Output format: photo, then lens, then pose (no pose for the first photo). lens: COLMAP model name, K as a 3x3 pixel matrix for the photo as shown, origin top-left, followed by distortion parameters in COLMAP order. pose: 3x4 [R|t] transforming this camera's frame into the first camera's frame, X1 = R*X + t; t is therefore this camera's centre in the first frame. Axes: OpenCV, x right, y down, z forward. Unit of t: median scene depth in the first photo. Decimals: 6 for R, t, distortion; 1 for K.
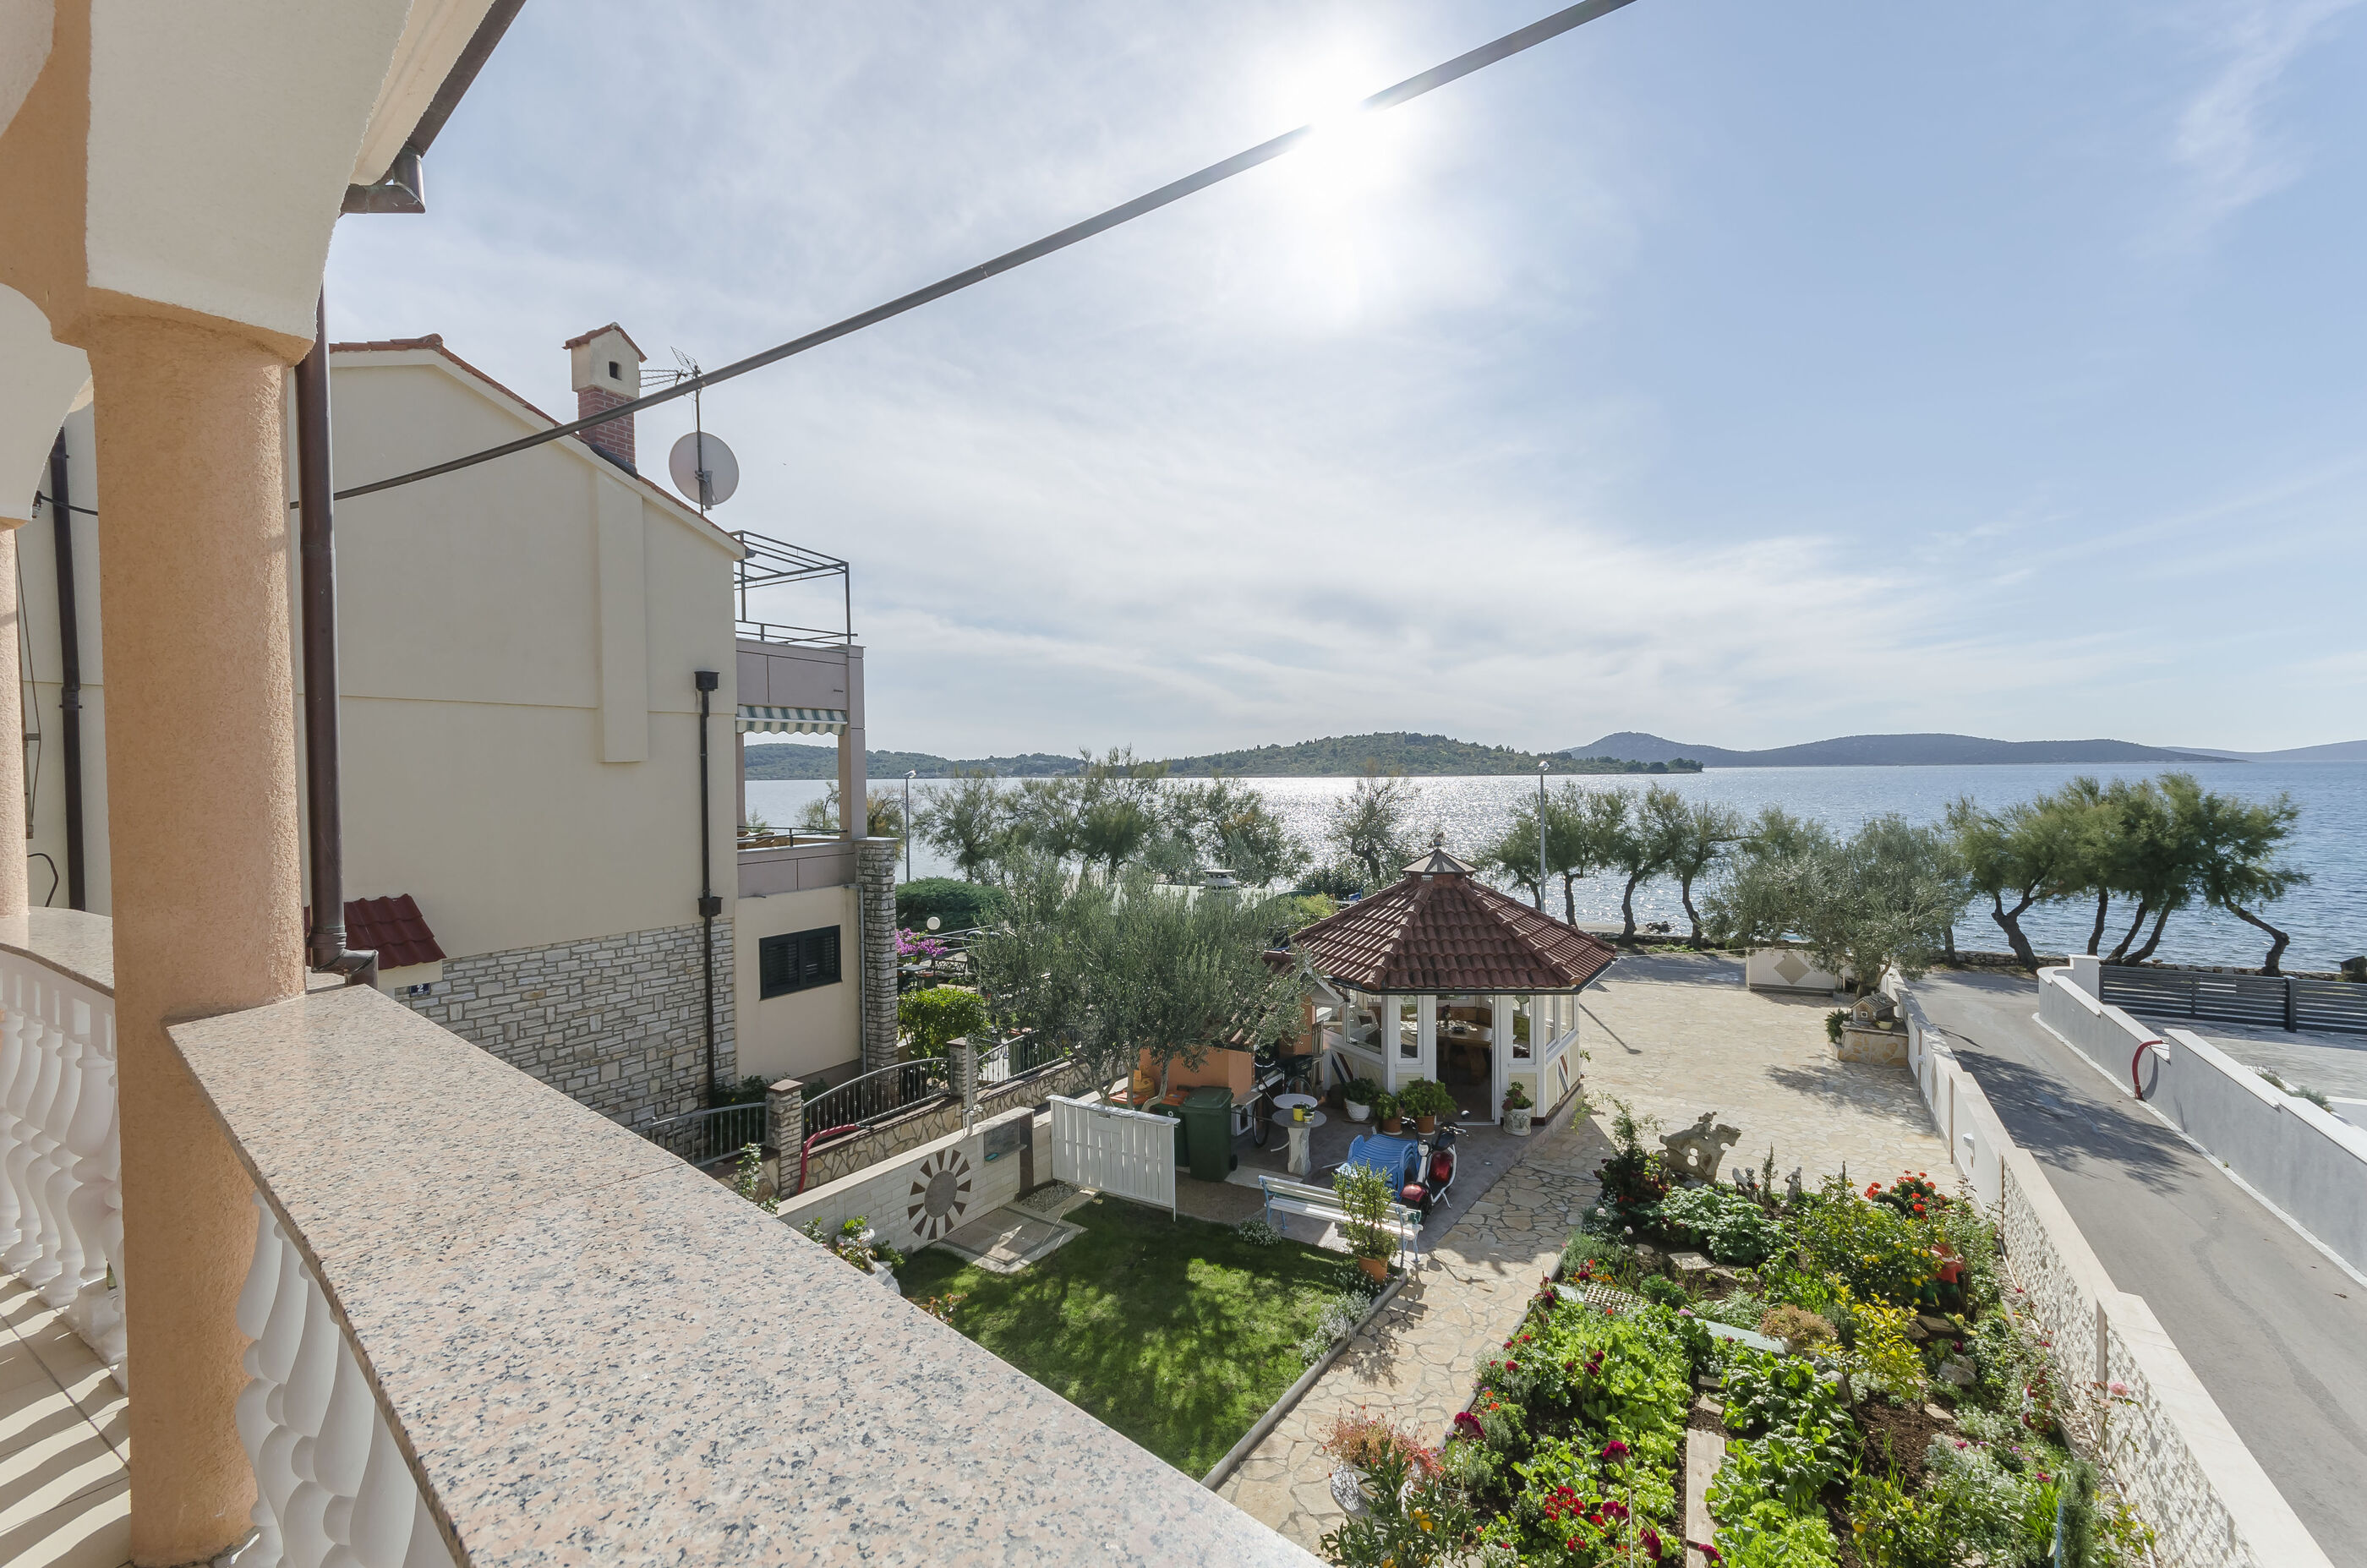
lens RADIAL K [[1039.7, 0, 1191.5], [0, 1039.7, 790.9], [0, 0, 1]] dist [0.005969, -0.000288]
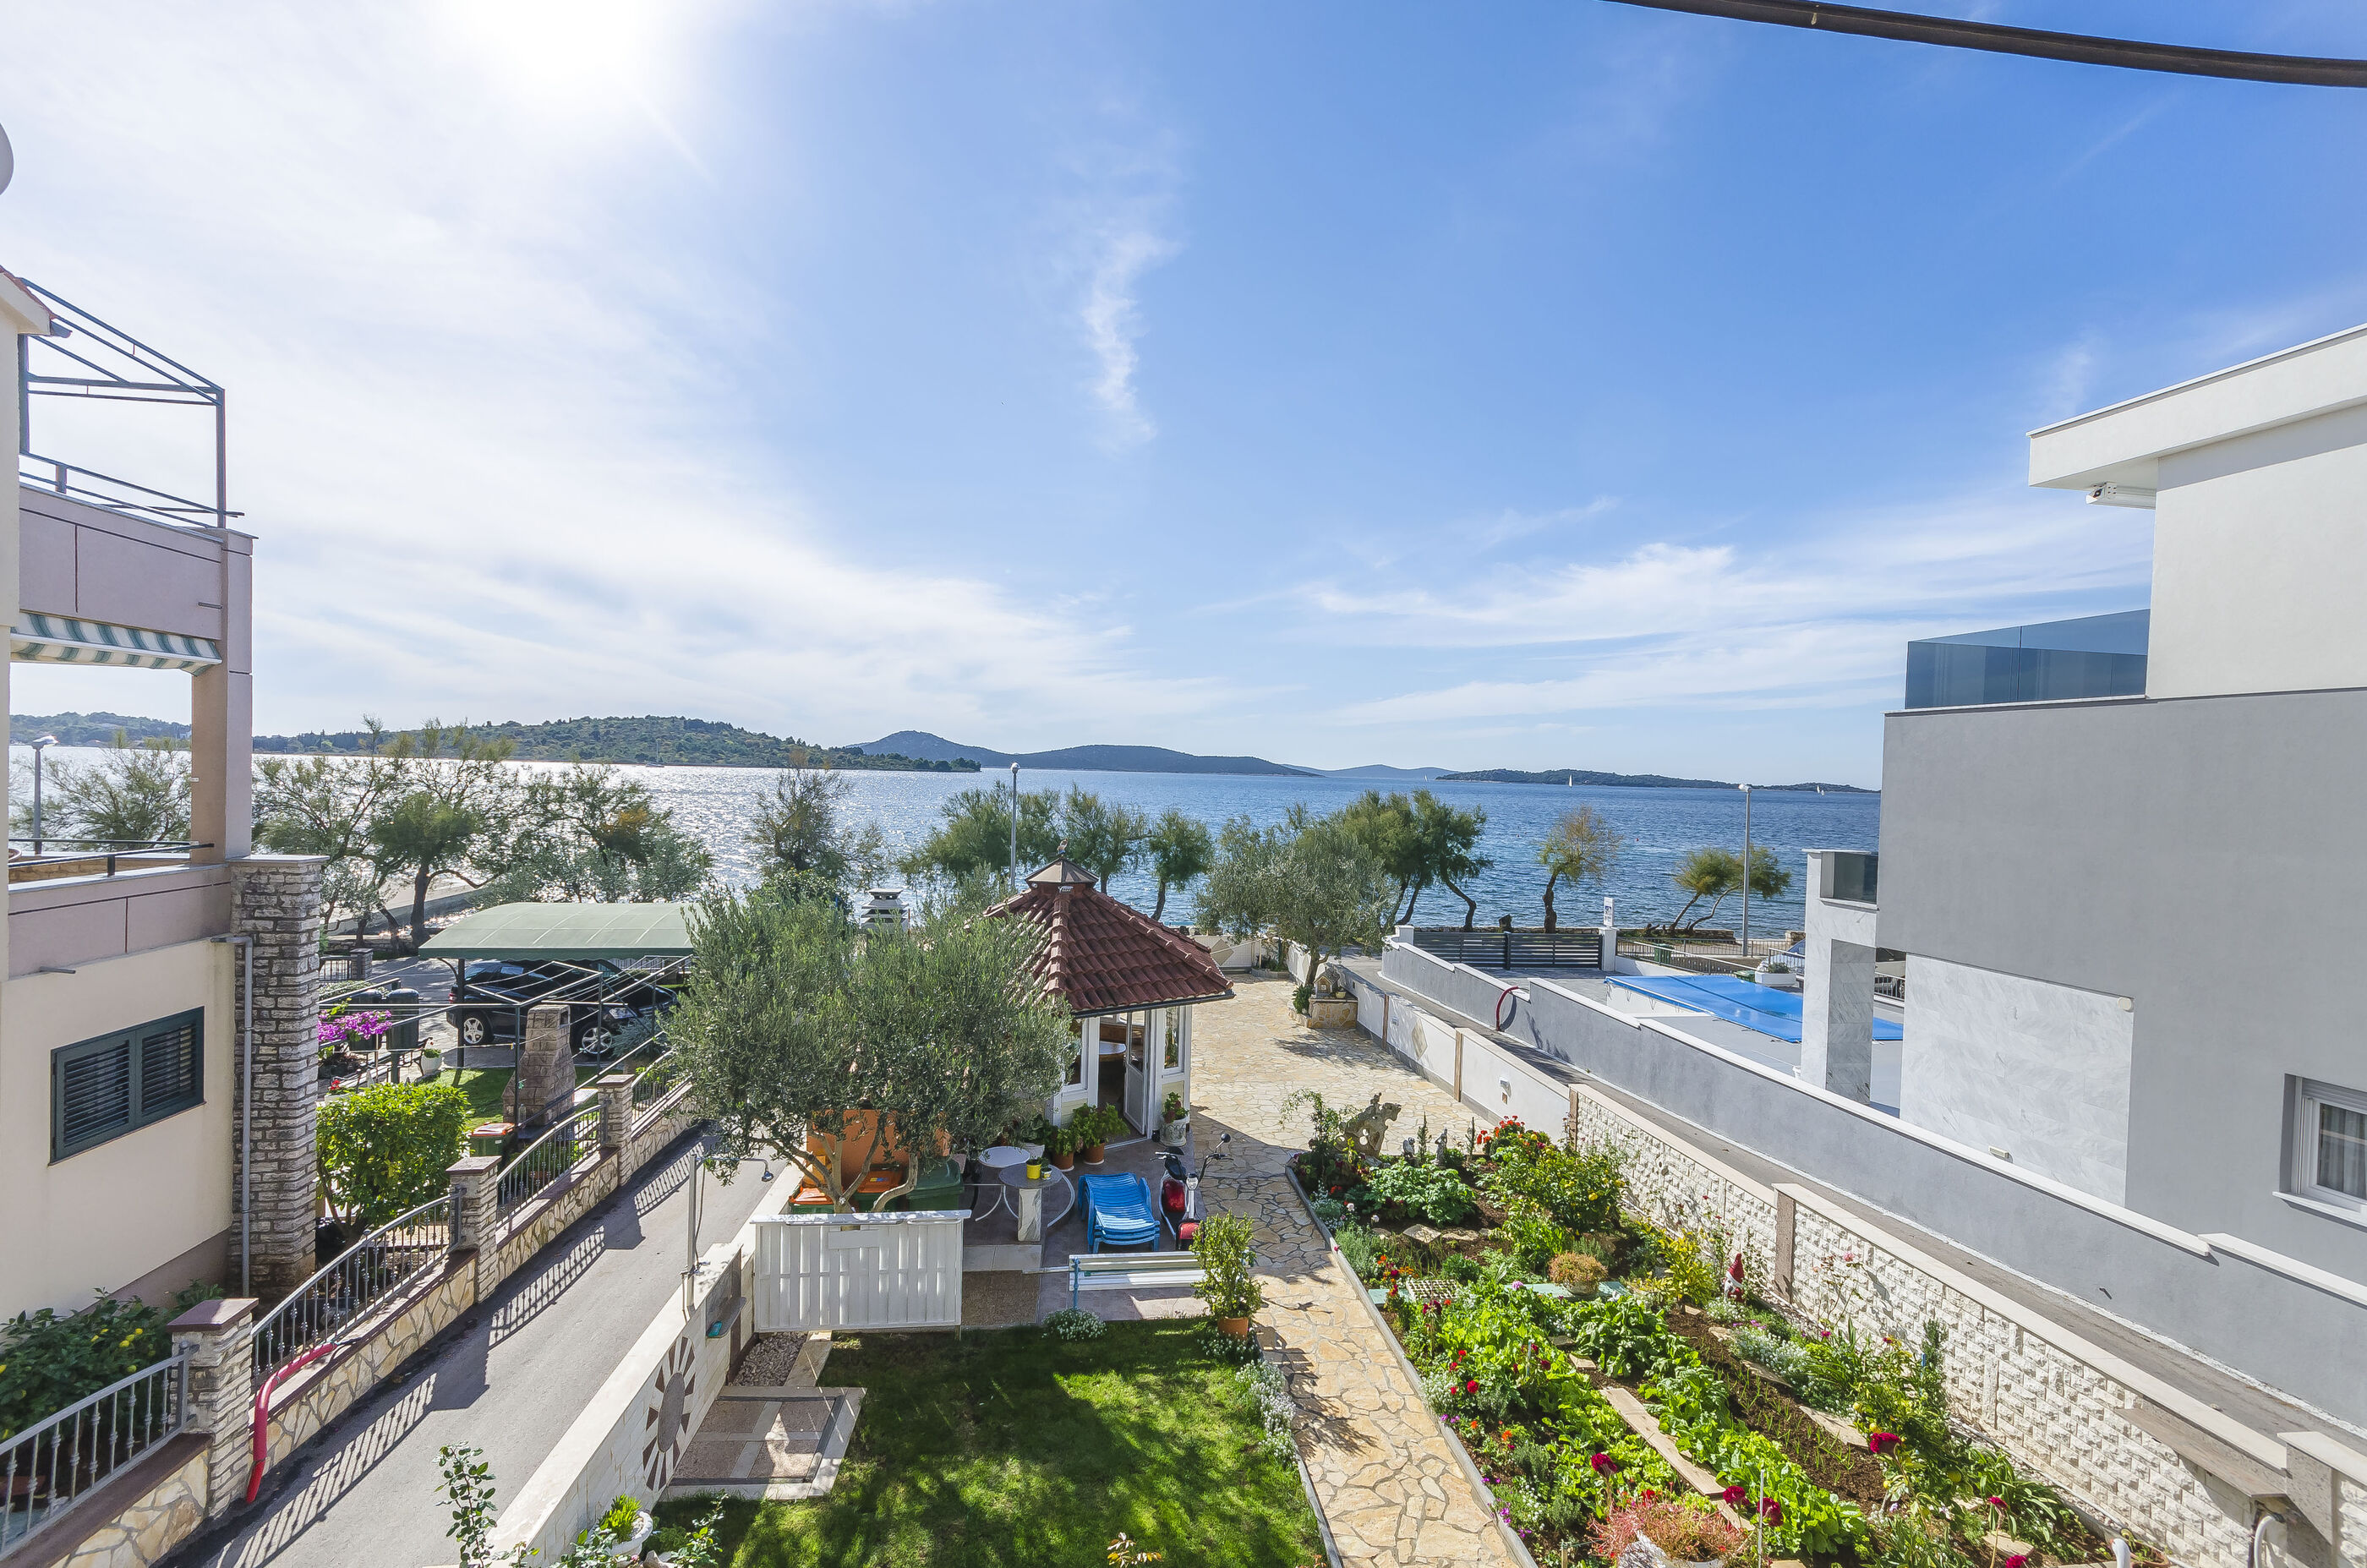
lens RADIAL K [[1039.7, 0, 1191.5], [0, 1039.7, 790.9], [0, 0, 1]] dist [0.005969, -0.000288]
pose [[0.784460, 0.021528, 0.619806, -0.173417], [-0.024926, 0.999684, -0.003174, -0.002551], [-0.619678, -0.012959, 0.784749, 0.127243]]
